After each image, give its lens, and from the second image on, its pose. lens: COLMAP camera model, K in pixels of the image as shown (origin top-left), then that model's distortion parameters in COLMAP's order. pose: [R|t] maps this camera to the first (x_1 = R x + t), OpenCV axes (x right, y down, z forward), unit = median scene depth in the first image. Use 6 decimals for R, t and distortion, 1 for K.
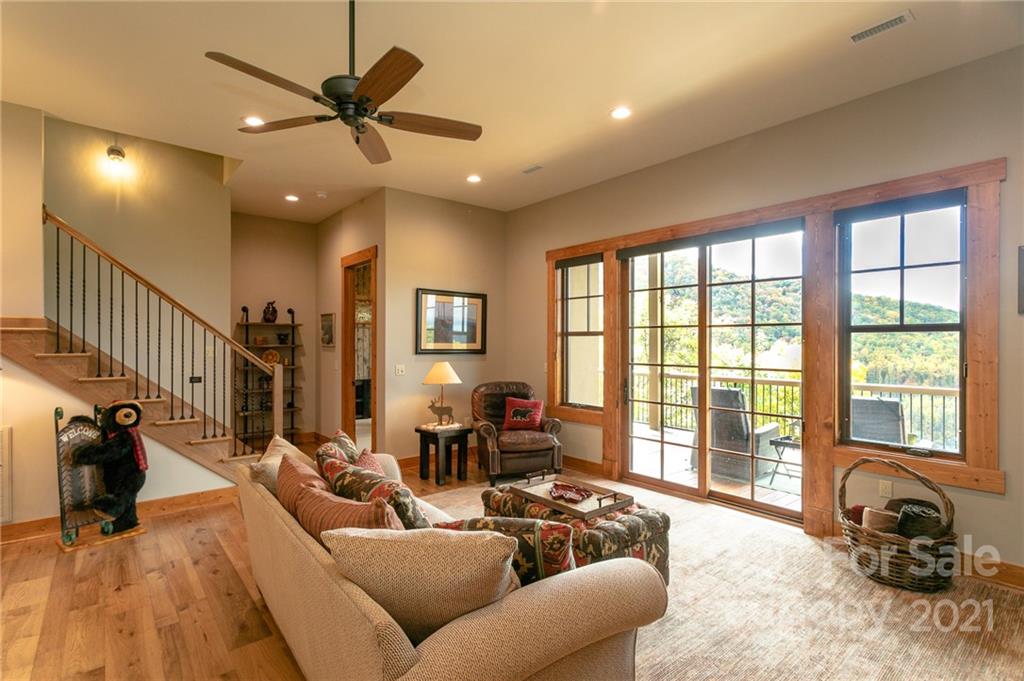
lens RADIAL K [[484.1, 0, 506.4], [0, 484.1, 343.8], [0, 0, 1]] dist [0.000596, 0.003894]
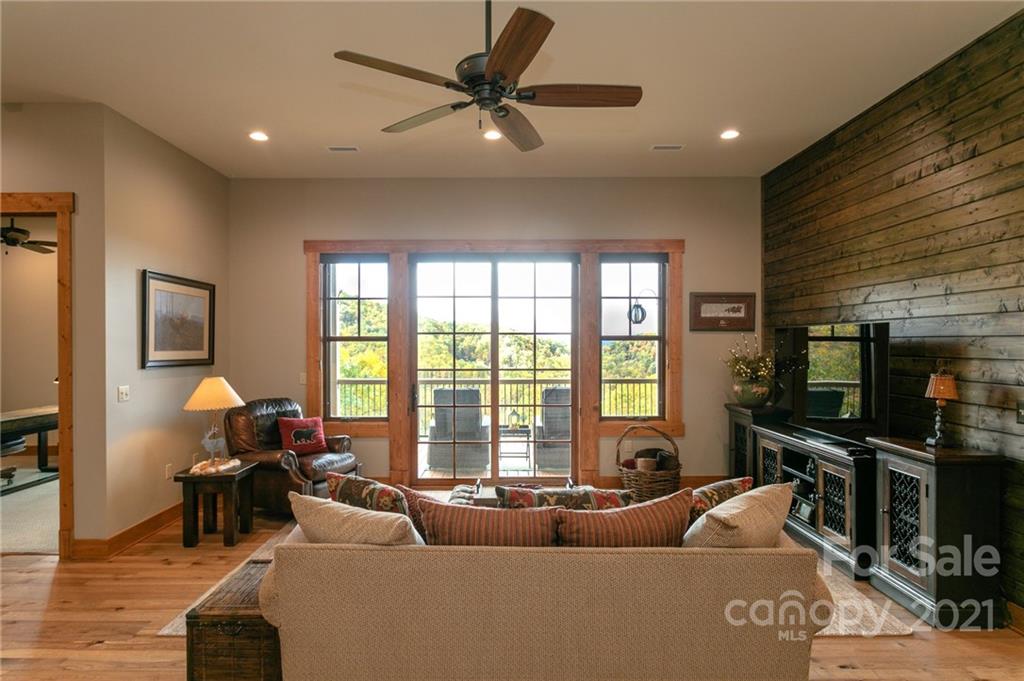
lens RADIAL K [[542.3, 0, 506.7], [0, 542.3, 347.9], [0, 0, 1]] dist [-0.008321, 0.001250]
pose [[0.636342, -0.006964, 0.771376, -0.474866], [0.004162, 0.999976, 0.005594, -0.009204], [-0.771396, -0.000349, 0.636355, 0.152644]]
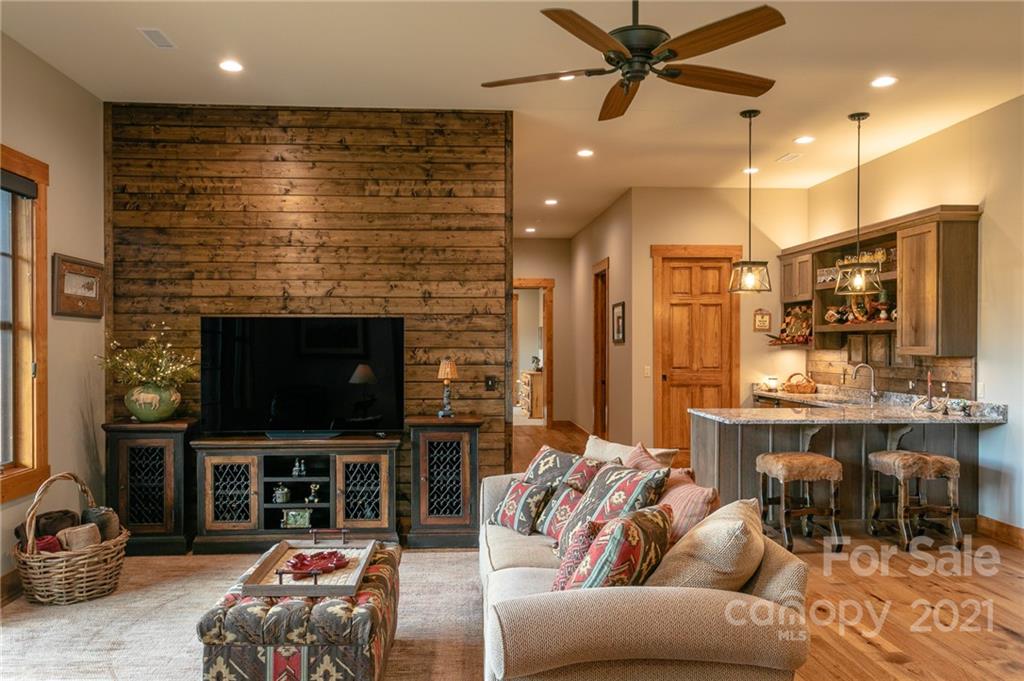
lens RADIAL K [[730.6, 0, 519.8], [0, 730.6, 344.0], [0, 0, 1]] dist [0.008107, -0.008232]
pose [[-0.805935, -0.002969, 0.591996, -0.411701], [0.002371, 0.999963, 0.008244, -0.006042], [-0.591999, 0.008048, -0.805898, 0.899413]]
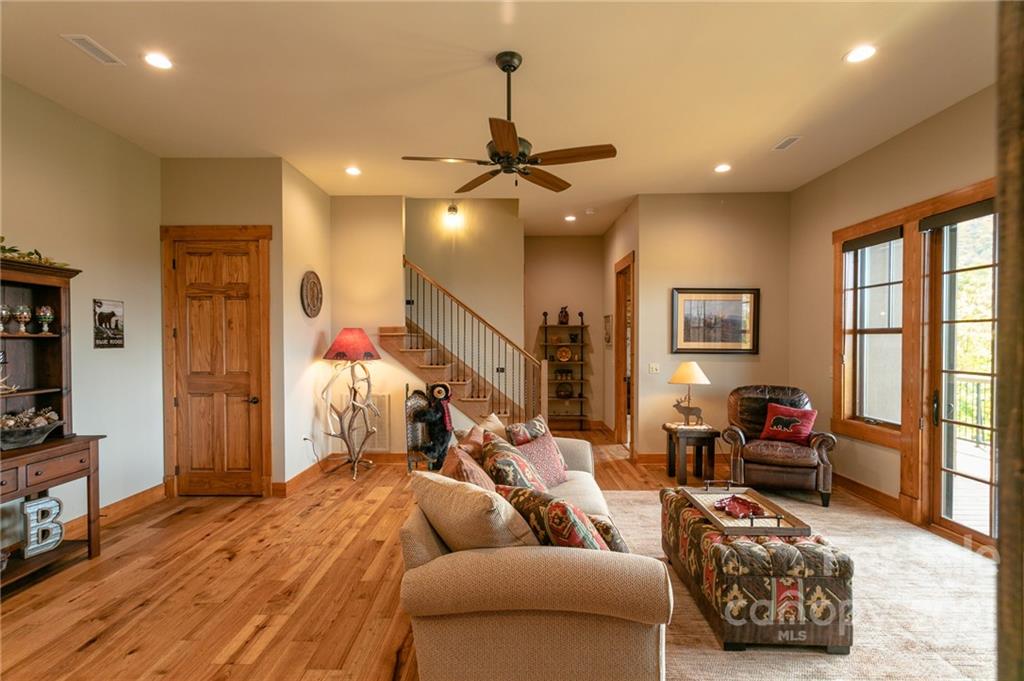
lens RADIAL K [[484.1, 0, 509.9], [0, 484.1, 345.3], [0, 0, 1]] dist [0.000596, 0.003894]
pose [[0.765246, 0.005626, -0.643714, 0.221732], [0.000387, 0.999958, 0.009201, -0.005043], [0.643738, -0.007290, 0.765211, 0.009899]]
